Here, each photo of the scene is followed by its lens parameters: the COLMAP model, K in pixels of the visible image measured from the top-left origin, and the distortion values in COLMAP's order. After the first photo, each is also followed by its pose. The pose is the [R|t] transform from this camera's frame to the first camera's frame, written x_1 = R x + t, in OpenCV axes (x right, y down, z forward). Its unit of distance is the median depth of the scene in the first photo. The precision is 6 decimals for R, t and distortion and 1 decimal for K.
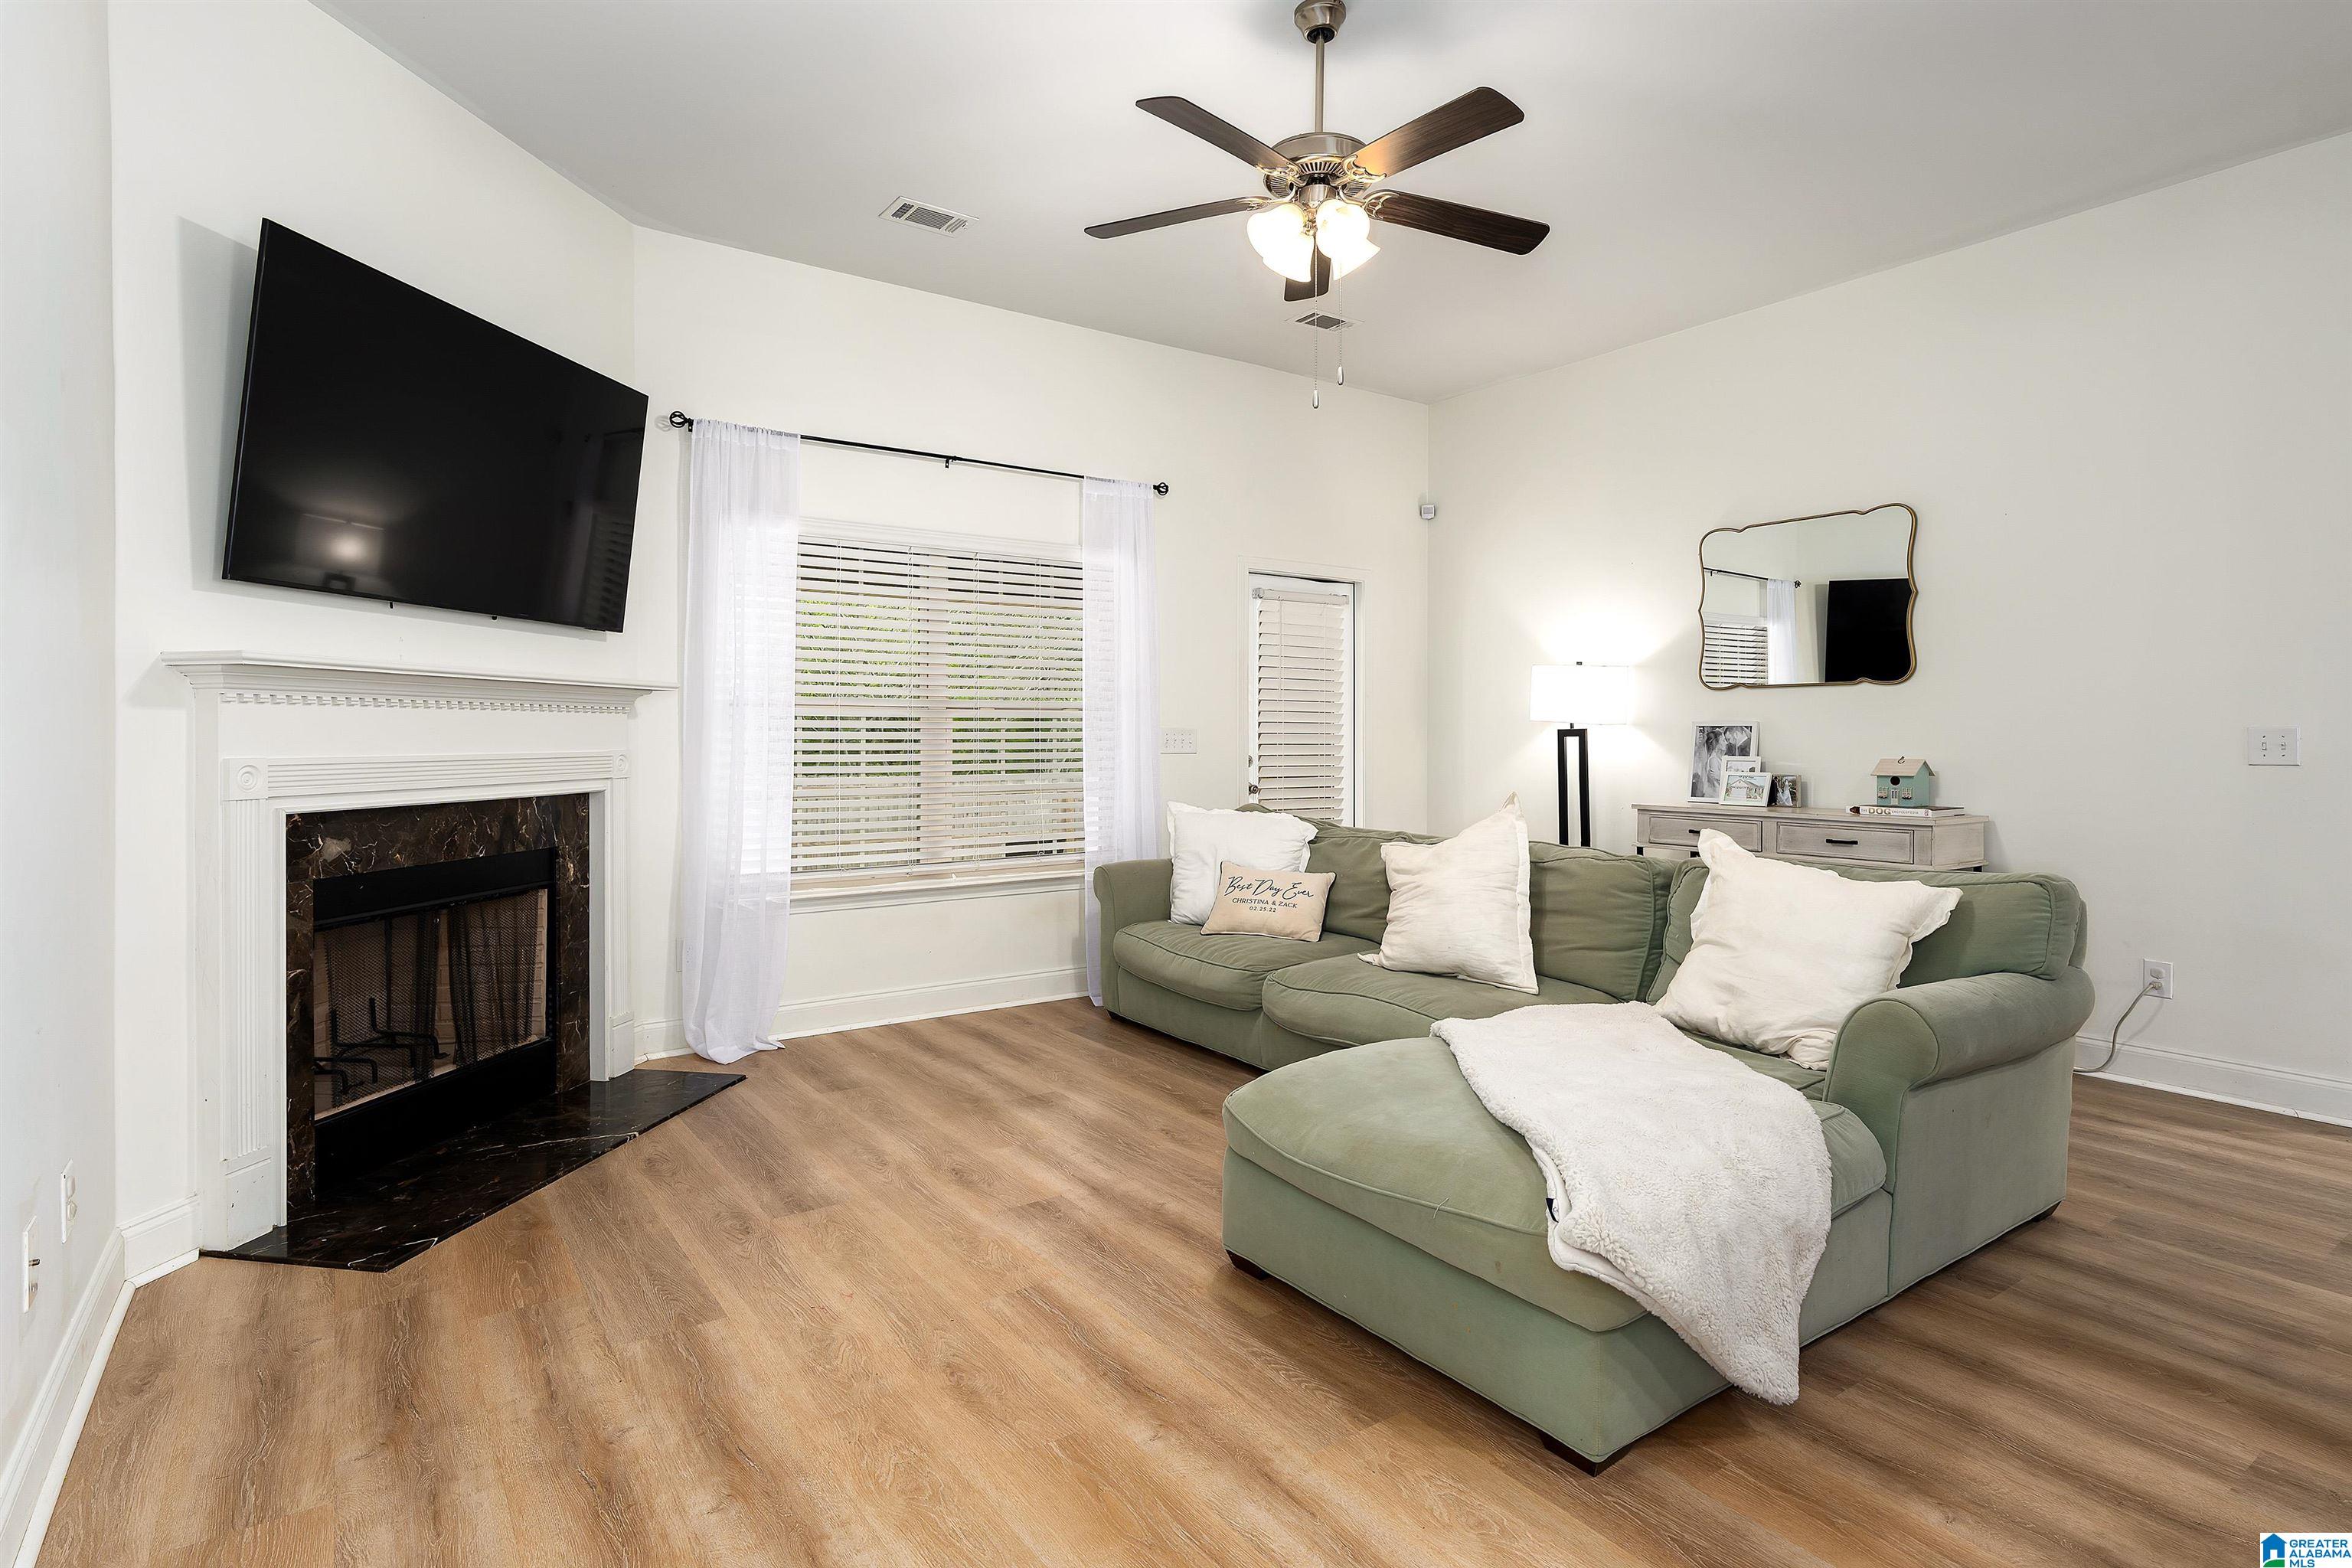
lens RADIAL K [[1200.9, 0, 1178.6], [0, 1200.9, 760.5], [0, 0, 1]] dist [-0.004354, 0.003196]
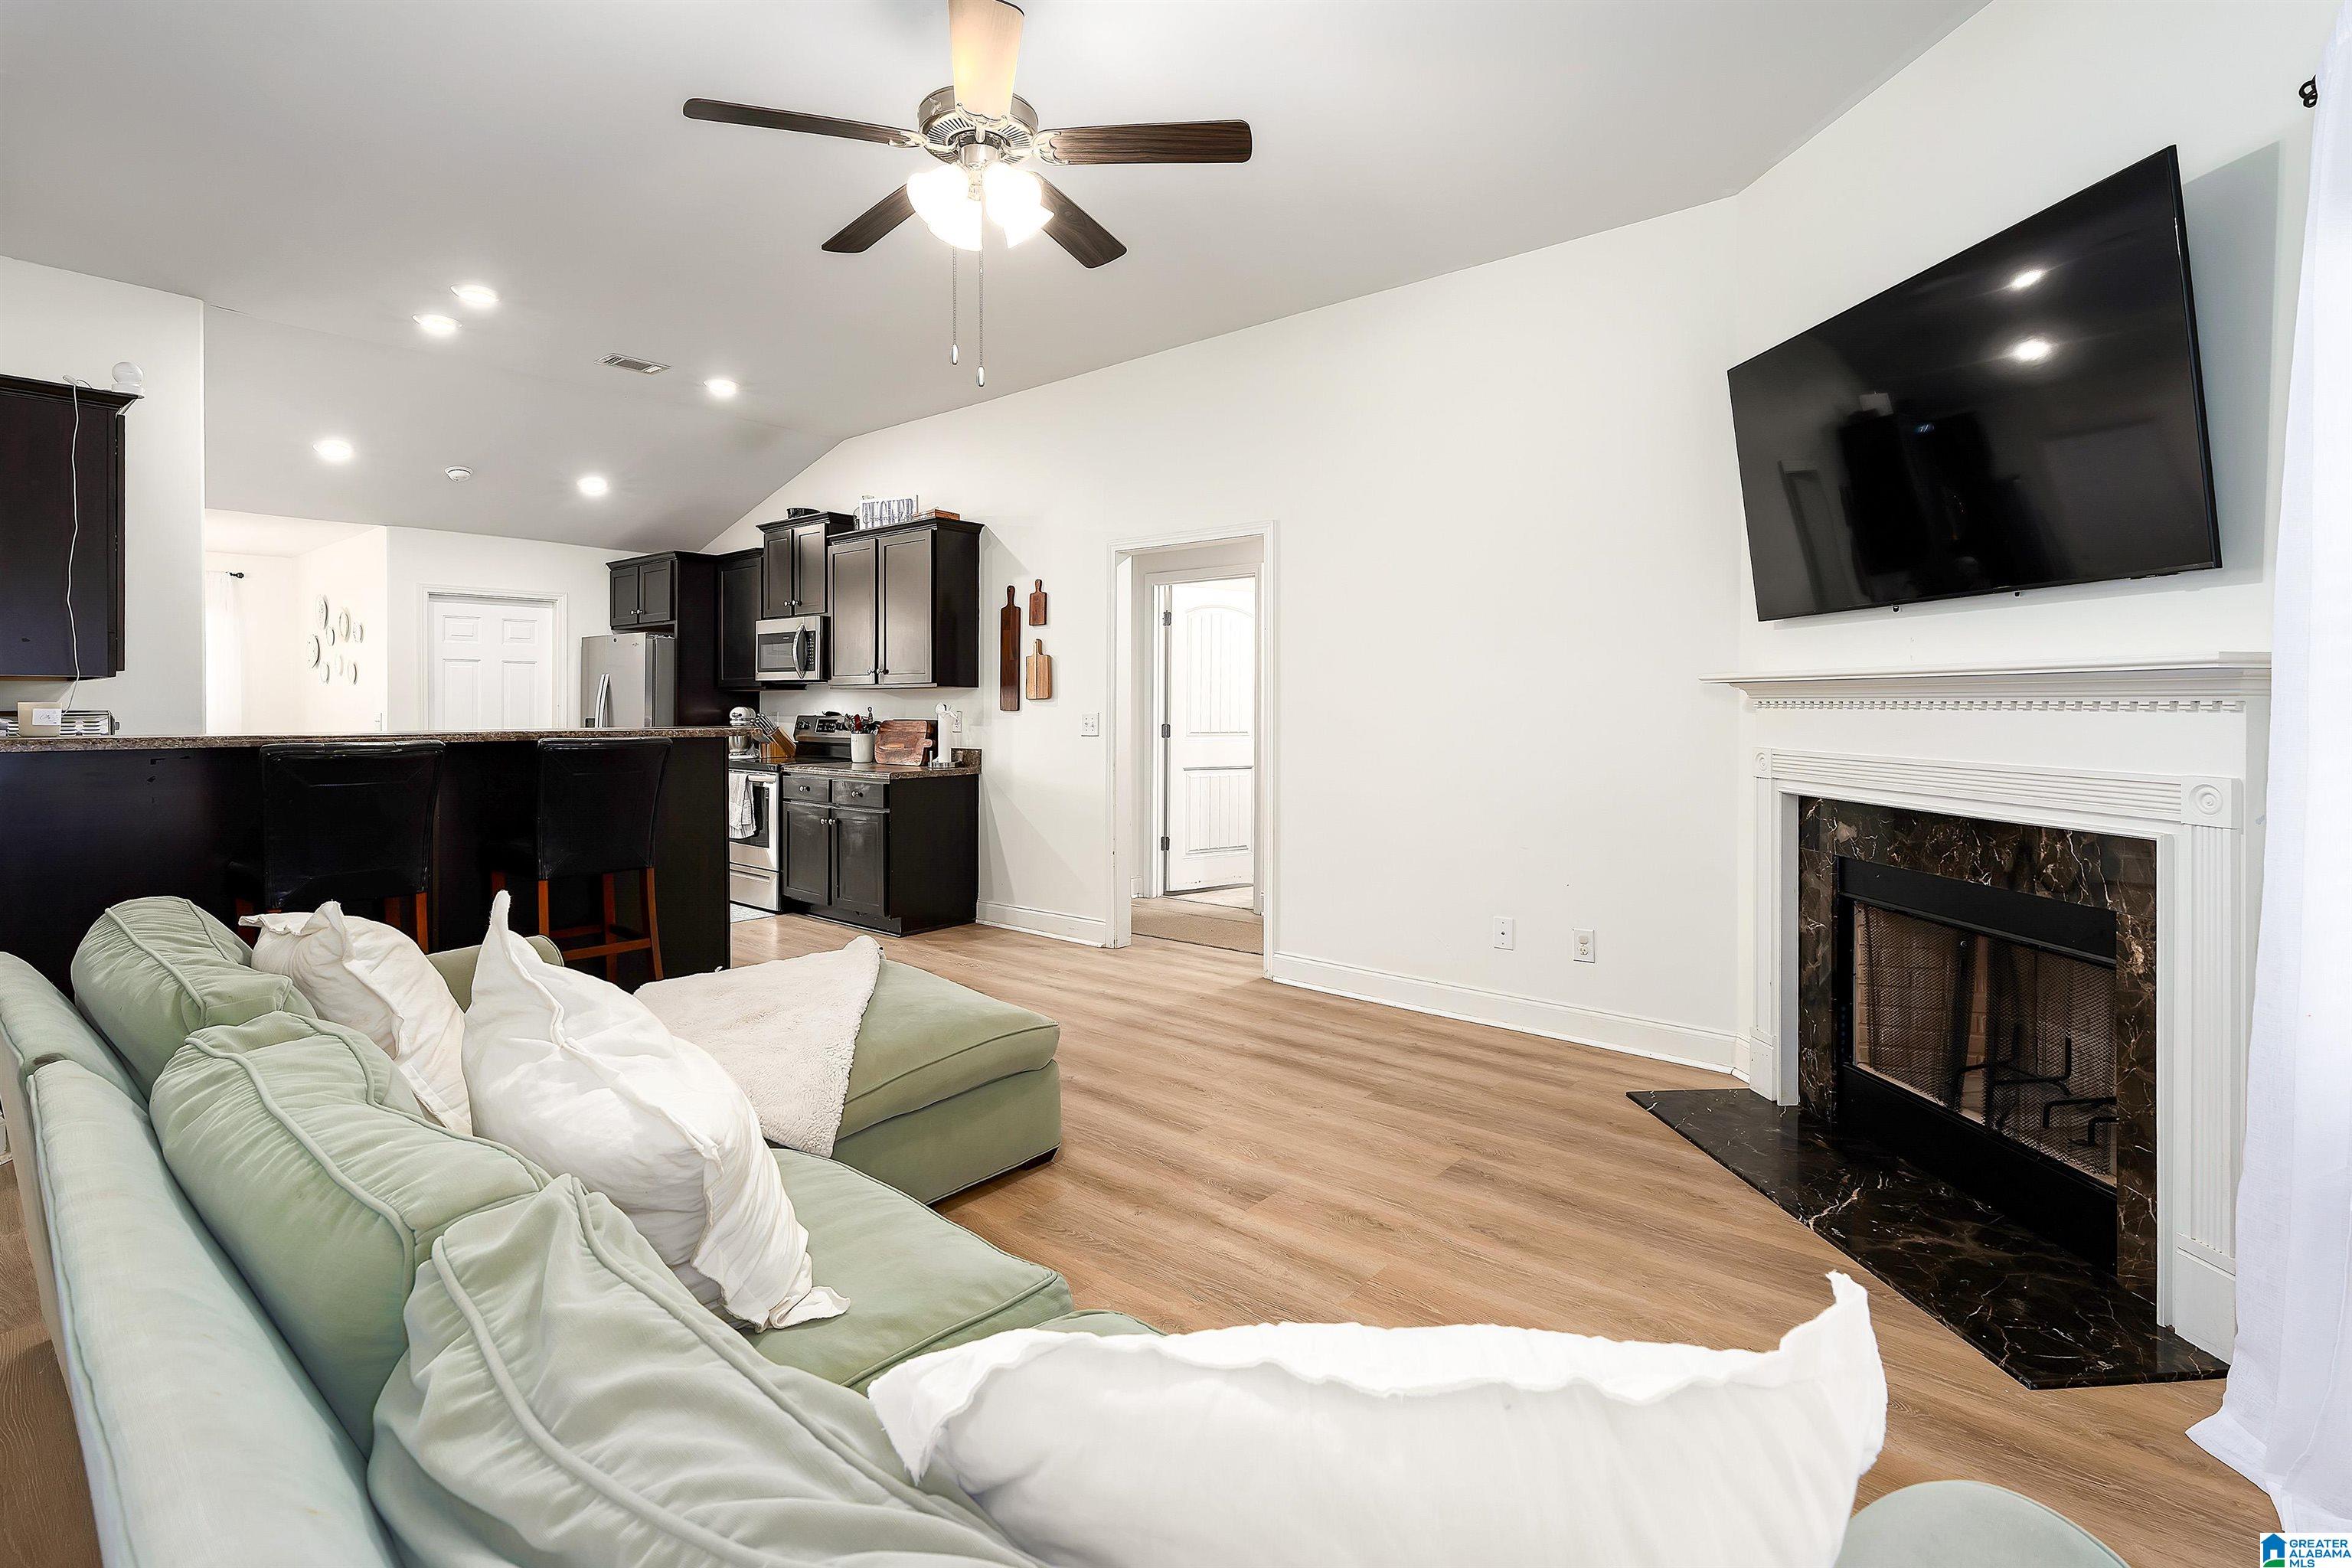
lens RADIAL K [[1083.6, 0, 1175.5], [0, 1083.6, 712.6], [0, 0, 1]] dist [0.002692, 0.000677]
pose [[-0.968399, 0.002470, -0.249394, 0.155310], [-0.005140, 0.999541, 0.029859, -0.060759], [0.249353, 0.030197, -0.967942, 1.620115]]
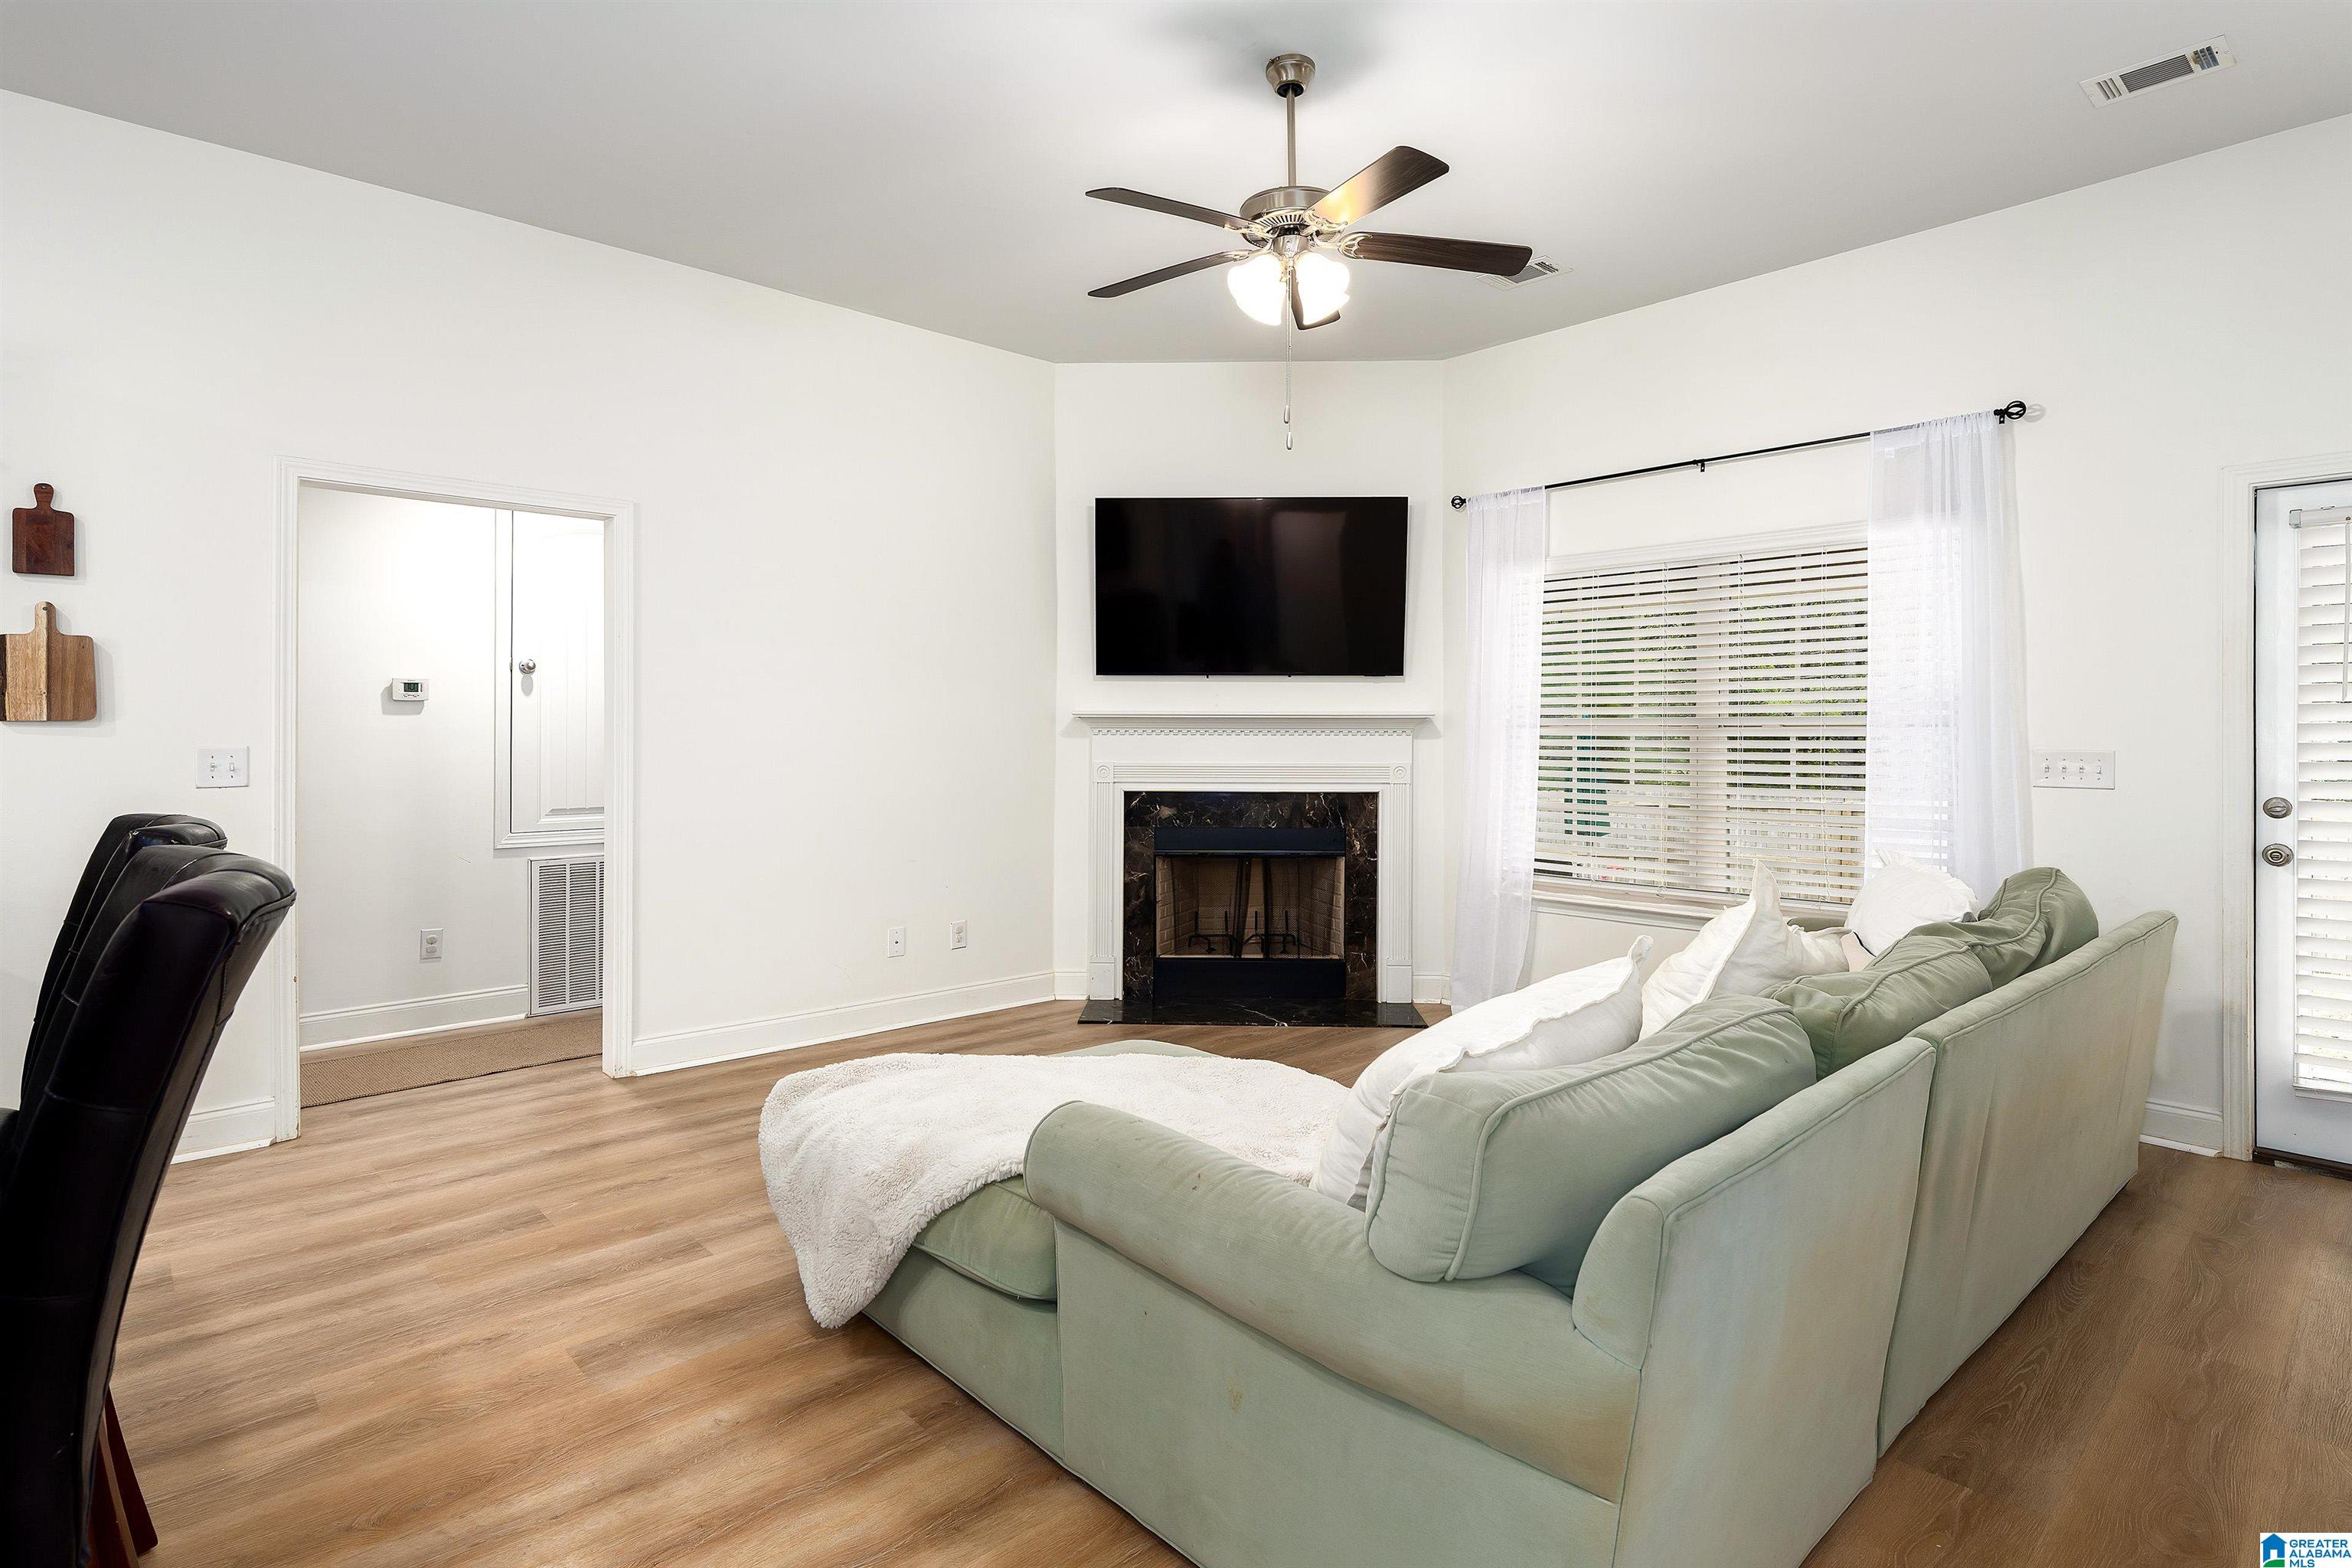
lens RADIAL K [[1200.9, 0, 1178.8], [0, 1200.9, 762.0], [0, 0, 1]] dist [-0.004354, 0.003196]
pose [[0.128308, 0.022887, -0.991470, 0.999747], [-0.022421, 0.999545, 0.020172, -0.036741], [0.991481, 0.019642, 0.128762, 0.683954]]
